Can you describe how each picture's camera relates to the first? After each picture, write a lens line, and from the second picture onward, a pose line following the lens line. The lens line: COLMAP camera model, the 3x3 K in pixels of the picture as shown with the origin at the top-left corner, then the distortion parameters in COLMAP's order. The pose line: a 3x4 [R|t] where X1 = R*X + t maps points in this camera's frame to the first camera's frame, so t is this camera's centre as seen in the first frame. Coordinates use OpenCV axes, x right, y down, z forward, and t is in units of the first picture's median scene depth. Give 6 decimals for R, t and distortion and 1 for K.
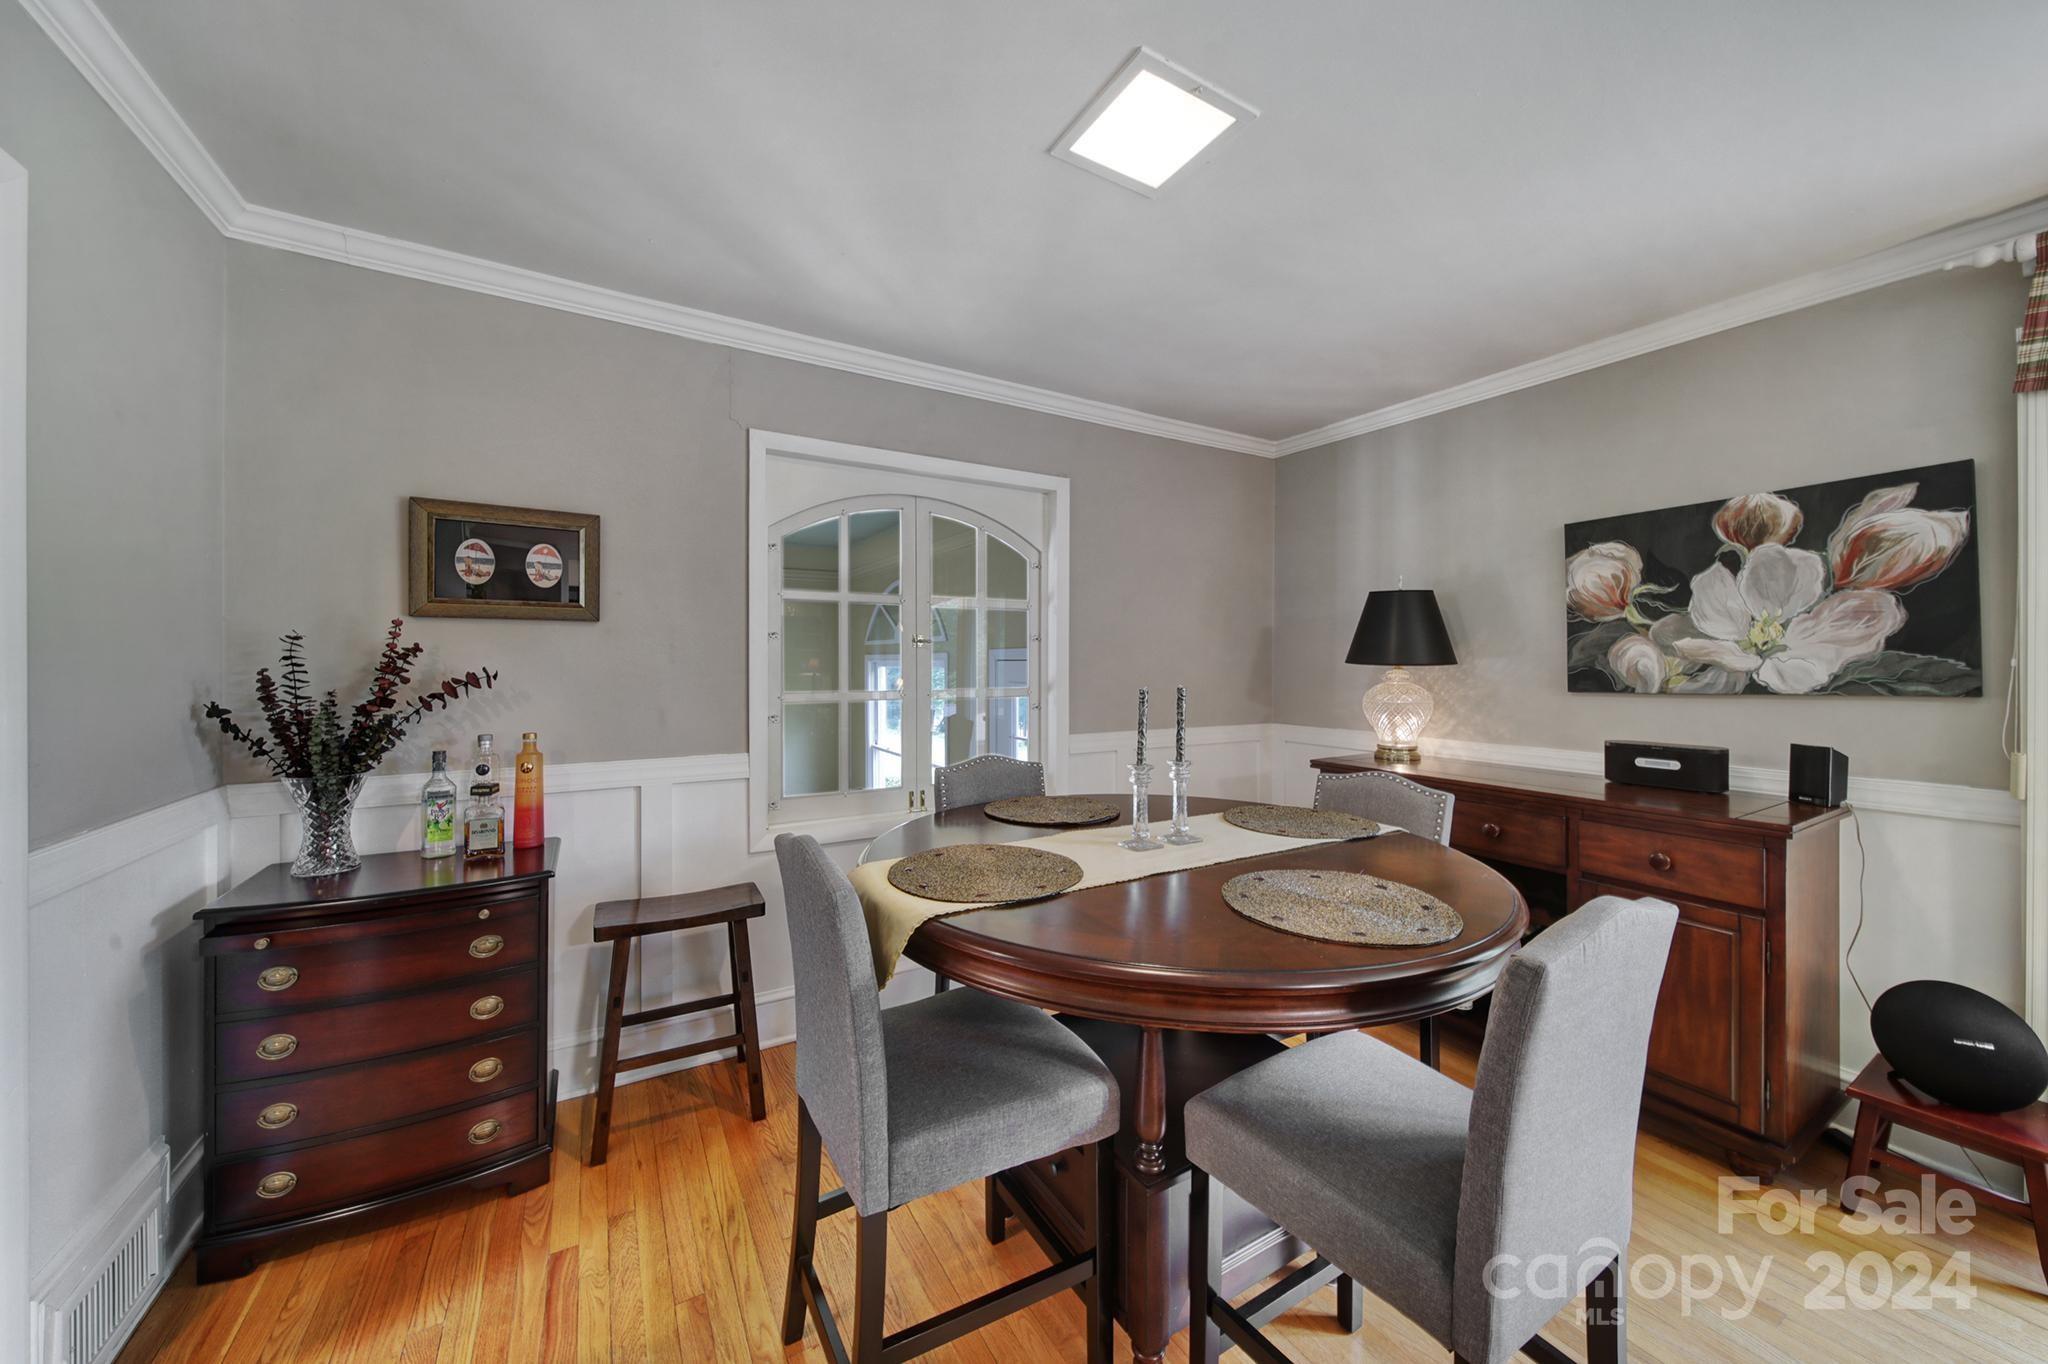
lens RADIAL K [[729.0, 0, 1021.0], [0, 729.0, 664.3], [0, 0, 1]] dist [-0.000263, -0.001248]
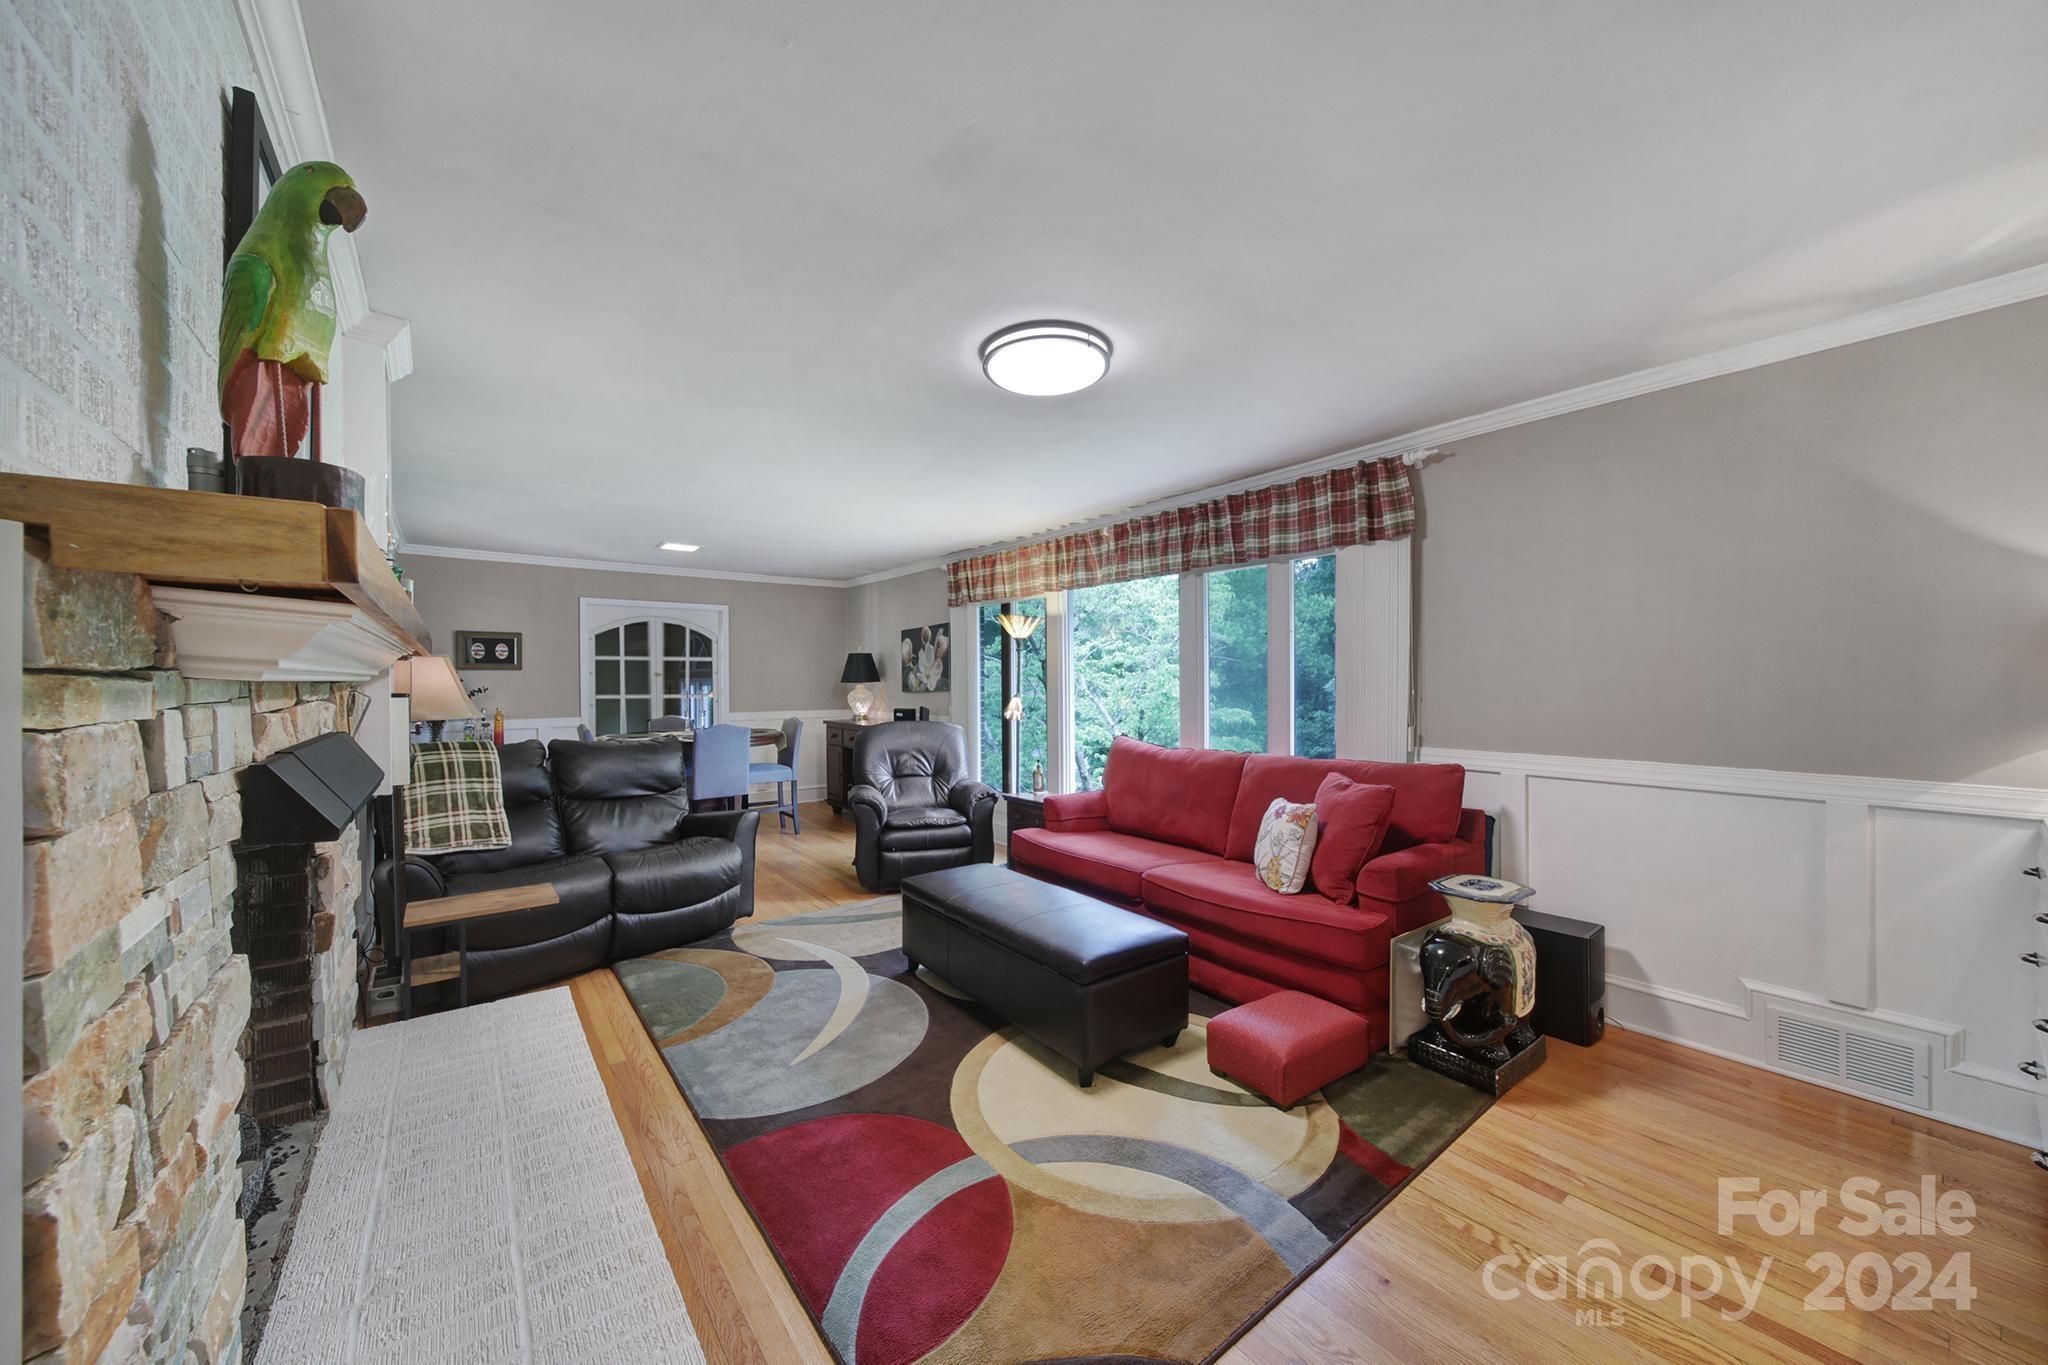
lens RADIAL K [[729.0, 0, 1022.7], [0, 729.0, 688.3], [0, 0, 1]] dist [-0.000263, -0.001248]
pose [[0.991559, -0.009967, 0.129274, 0.928134], [0.009106, 0.999932, 0.007248, 0.008827], [-0.129337, -0.006010, 0.991582, -1.938299]]
